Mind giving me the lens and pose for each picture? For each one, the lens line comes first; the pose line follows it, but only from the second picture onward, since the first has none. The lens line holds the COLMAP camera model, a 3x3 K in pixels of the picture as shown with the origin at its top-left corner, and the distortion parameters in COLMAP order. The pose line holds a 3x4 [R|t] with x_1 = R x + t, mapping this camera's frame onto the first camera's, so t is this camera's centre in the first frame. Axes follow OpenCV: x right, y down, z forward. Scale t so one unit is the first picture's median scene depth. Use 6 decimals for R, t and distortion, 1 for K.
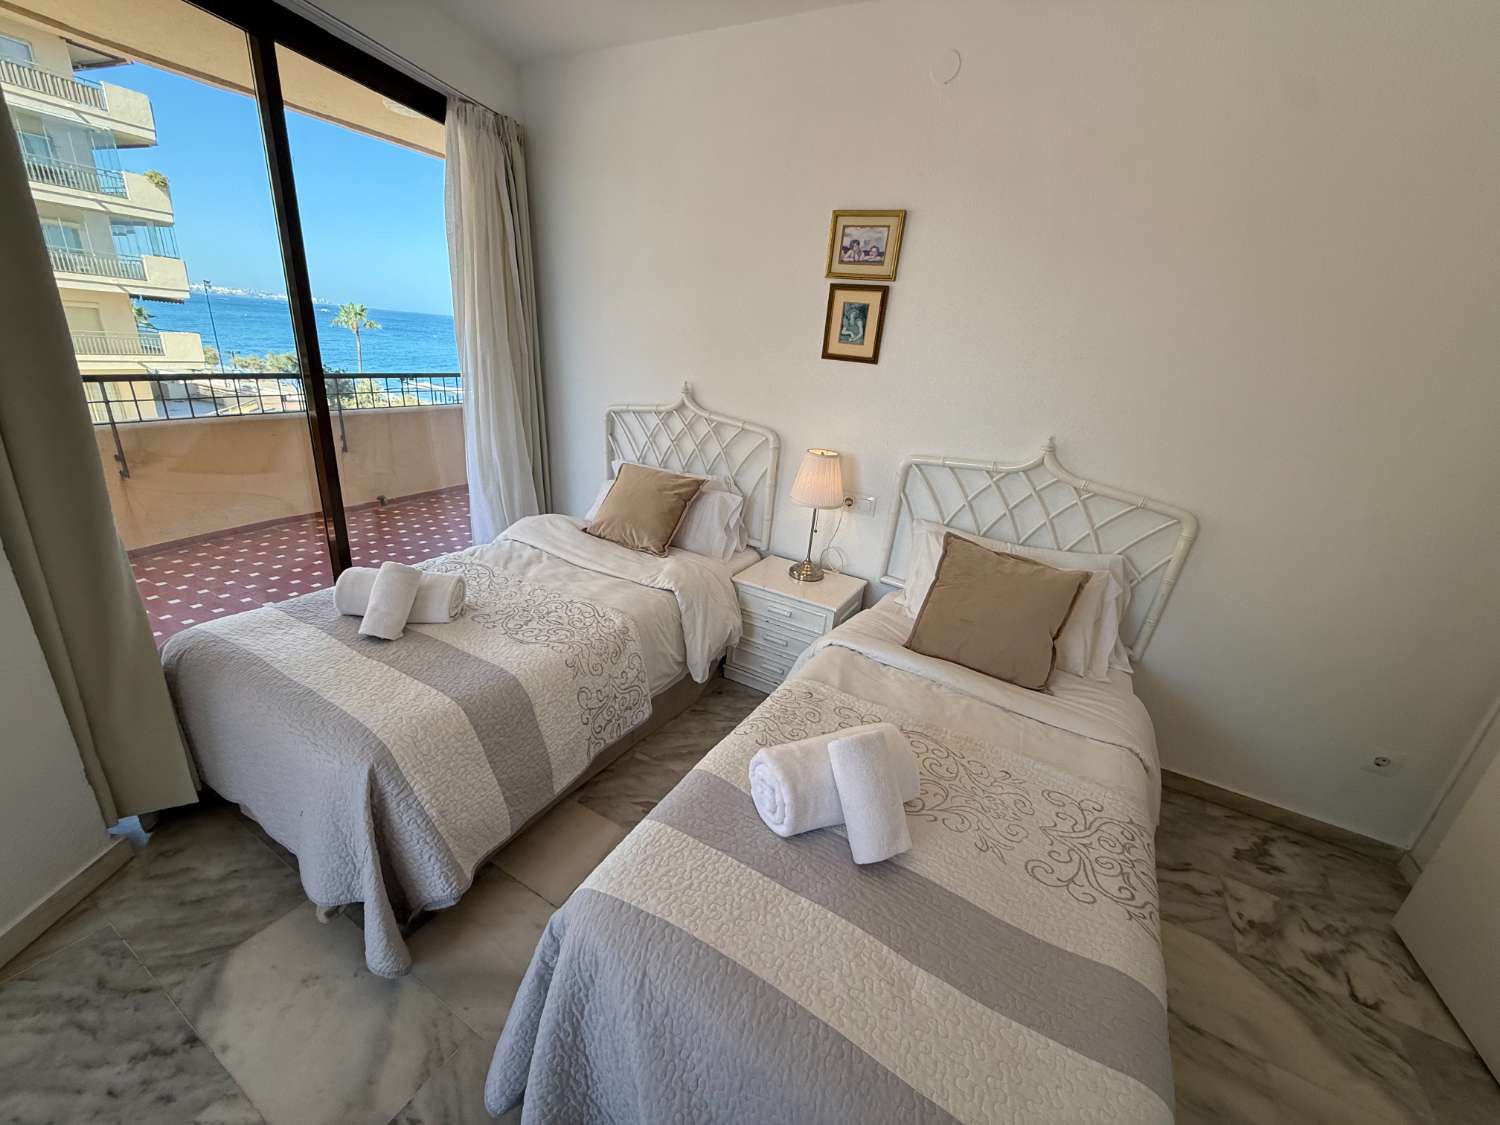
lens RADIAL K [[600.1, 0, 744.2], [0, 600.1, 562.1], [0, 0, 1]] dist [-0.001141, 0.000418]
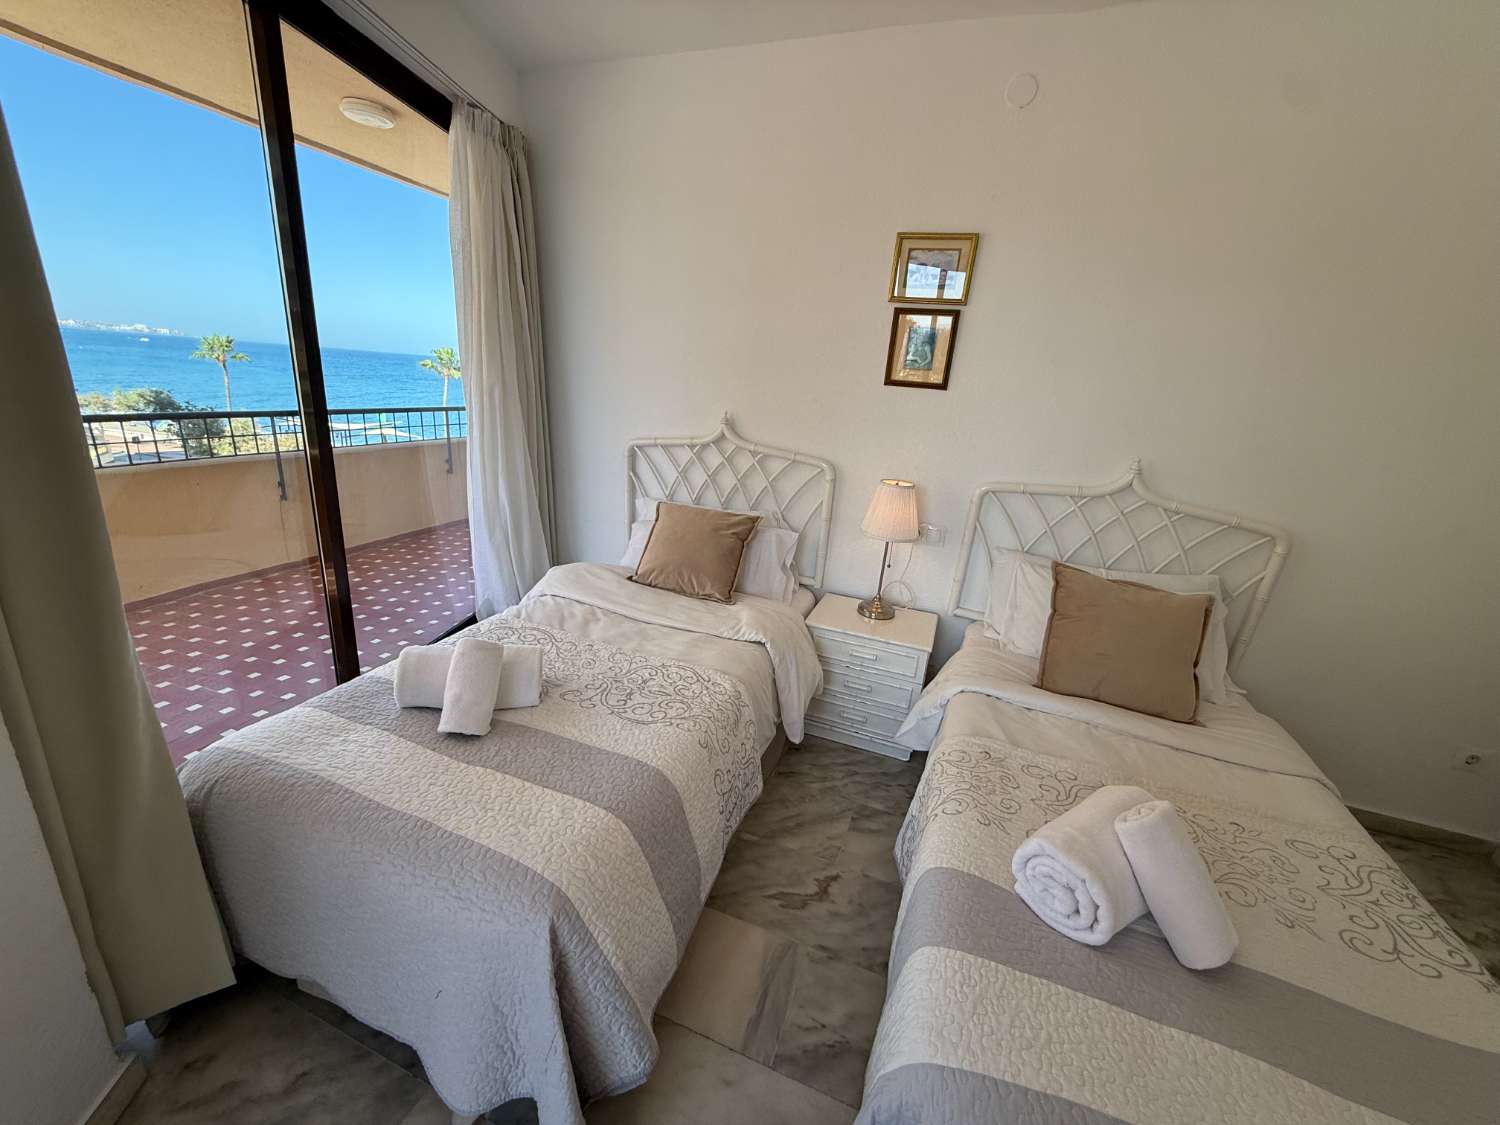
lens RADIAL K [[600.1, 0, 743.2], [0, 600.1, 561.8], [0, 0, 1]] dist [-0.001141, 0.000418]
pose [[0.988508, -0.055531, 0.140596, -0.281730], [0.061764, 0.997275, -0.040356, -0.040619], [-0.137972, 0.048576, 0.989244, 0.118536]]
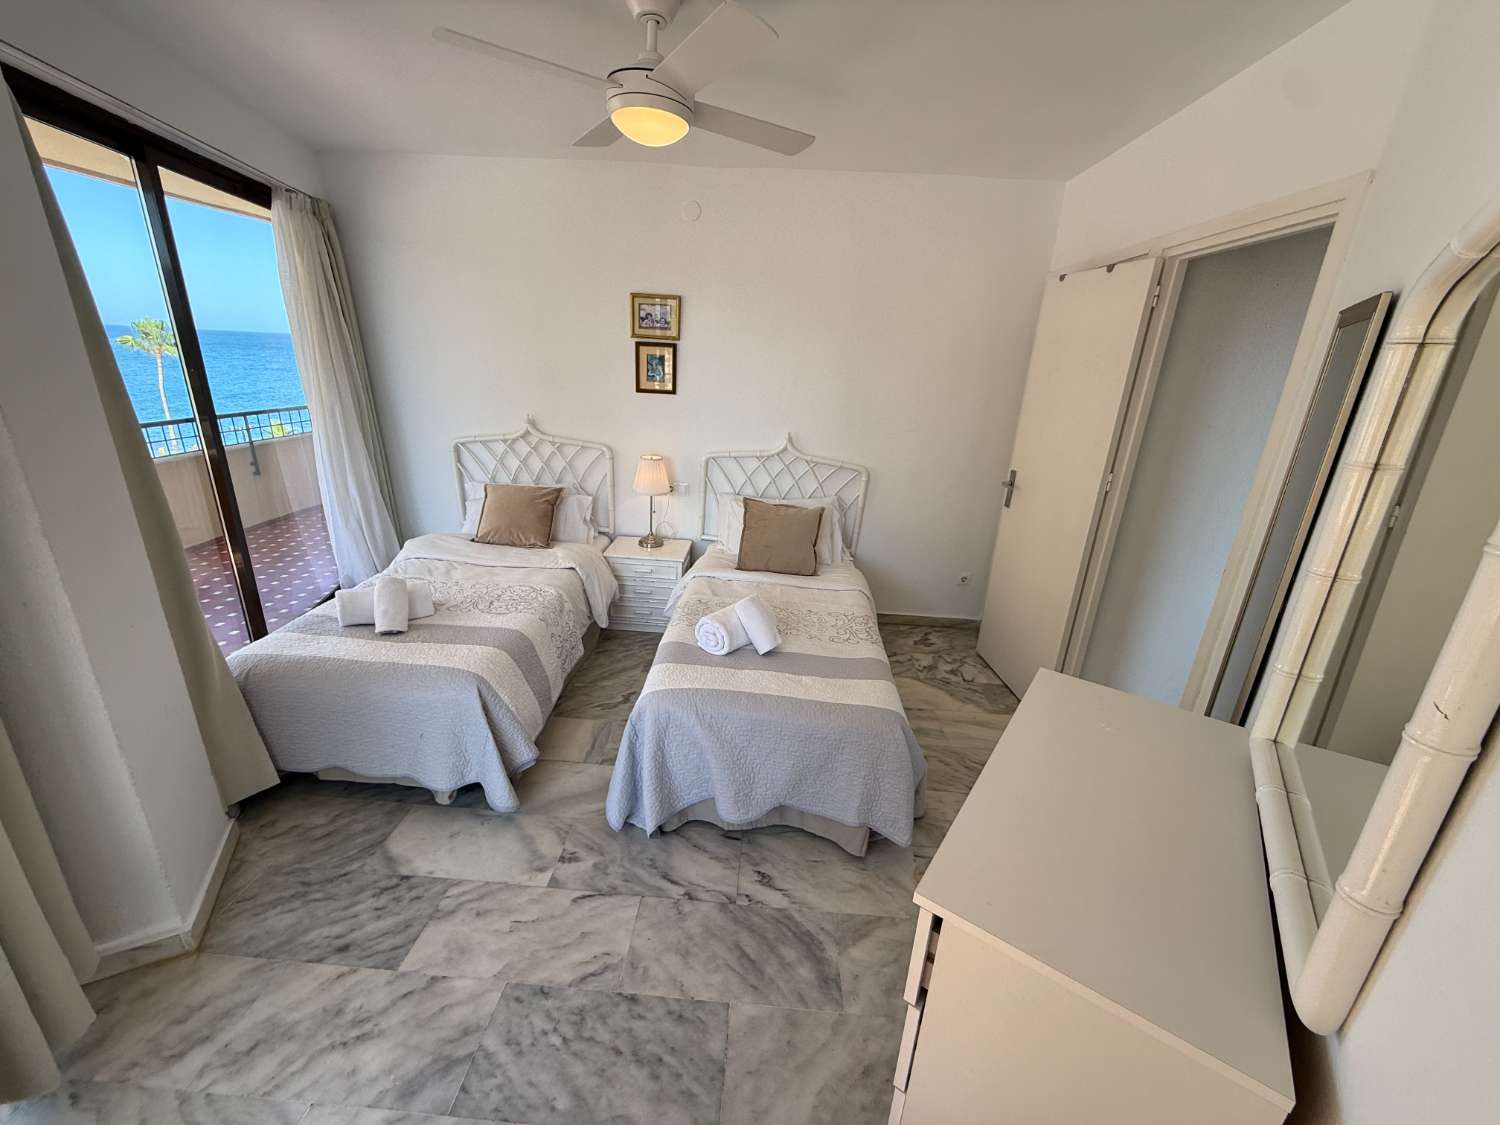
lens RADIAL K [[600.1, 0, 745.5], [0, 600.1, 563.4], [0, 0, 1]] dist [-0.001141, 0.000418]
pose [[0.893424, -0.189167, 0.407442, -0.348375], [0.183380, 0.981579, 0.053619, 0.038396], [-0.410080, 0.026812, 0.911656, -0.470330]]
